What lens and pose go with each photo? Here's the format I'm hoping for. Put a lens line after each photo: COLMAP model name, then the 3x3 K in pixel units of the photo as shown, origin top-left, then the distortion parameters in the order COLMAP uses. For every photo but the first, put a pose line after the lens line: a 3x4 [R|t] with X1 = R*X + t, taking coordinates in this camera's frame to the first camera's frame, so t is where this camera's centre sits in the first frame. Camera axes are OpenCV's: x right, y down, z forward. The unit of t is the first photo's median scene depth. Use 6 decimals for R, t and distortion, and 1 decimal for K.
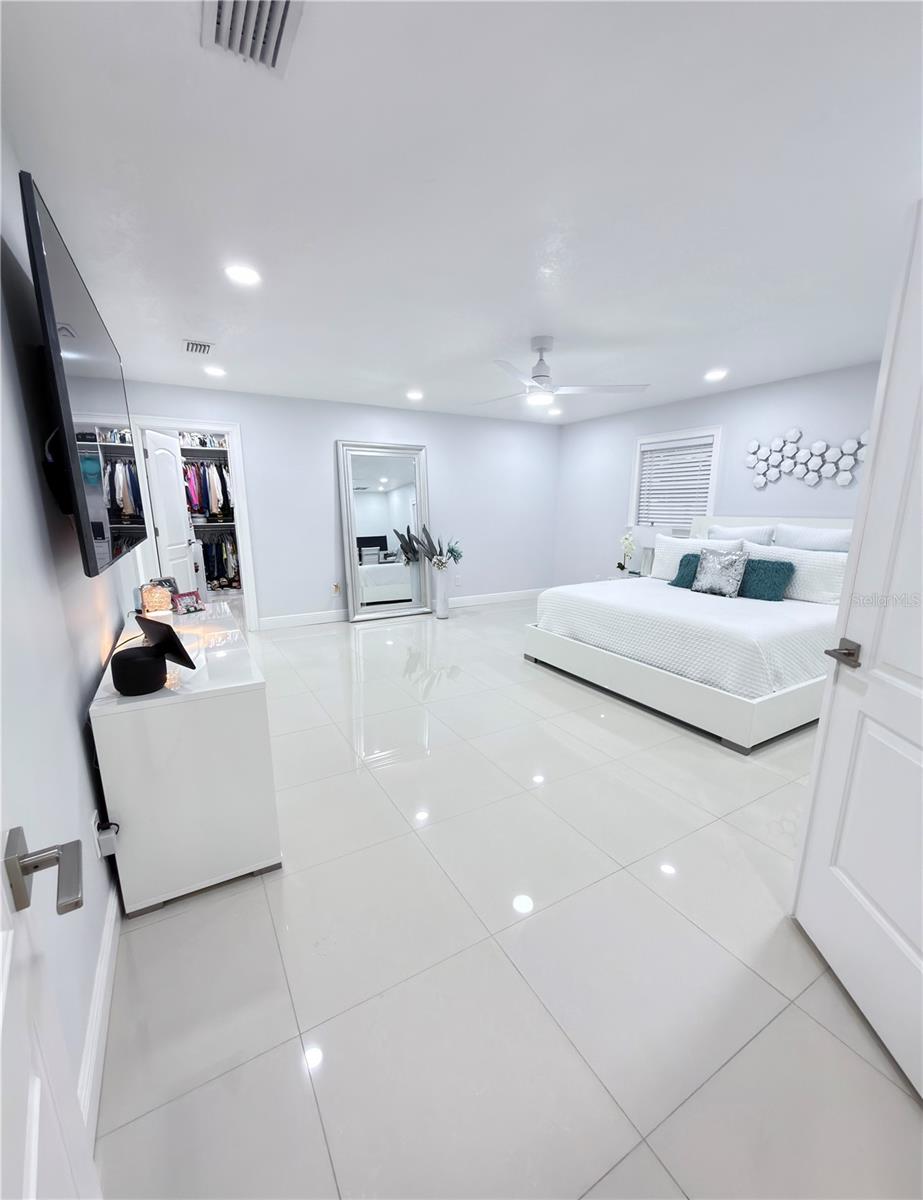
lens RADIAL K [[496.3, 0, 493.5], [0, 496.3, 617.7], [0, 0, 1]] dist [0.000039, 0.000095]
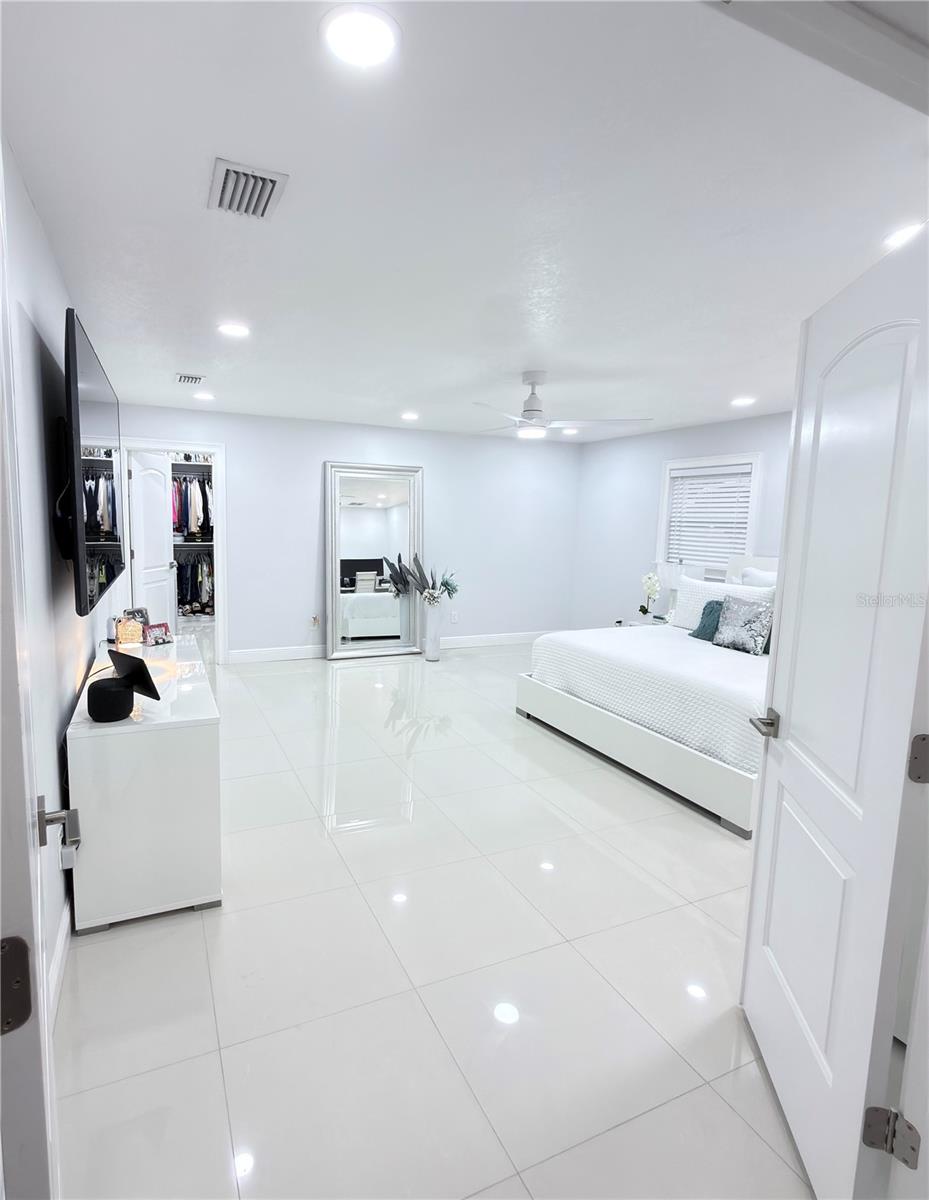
lens RADIAL K [[644.5, 0, 464.5], [0, 644.5, 600.0], [0, 0, 1]] dist [-0.000634, 0.000108]
pose [[0.993394, 0.041502, -0.106984, 0.086673], [-0.050845, 0.994985, -0.086142, -0.012412], [0.102872, 0.091012, 0.990522, -0.146254]]
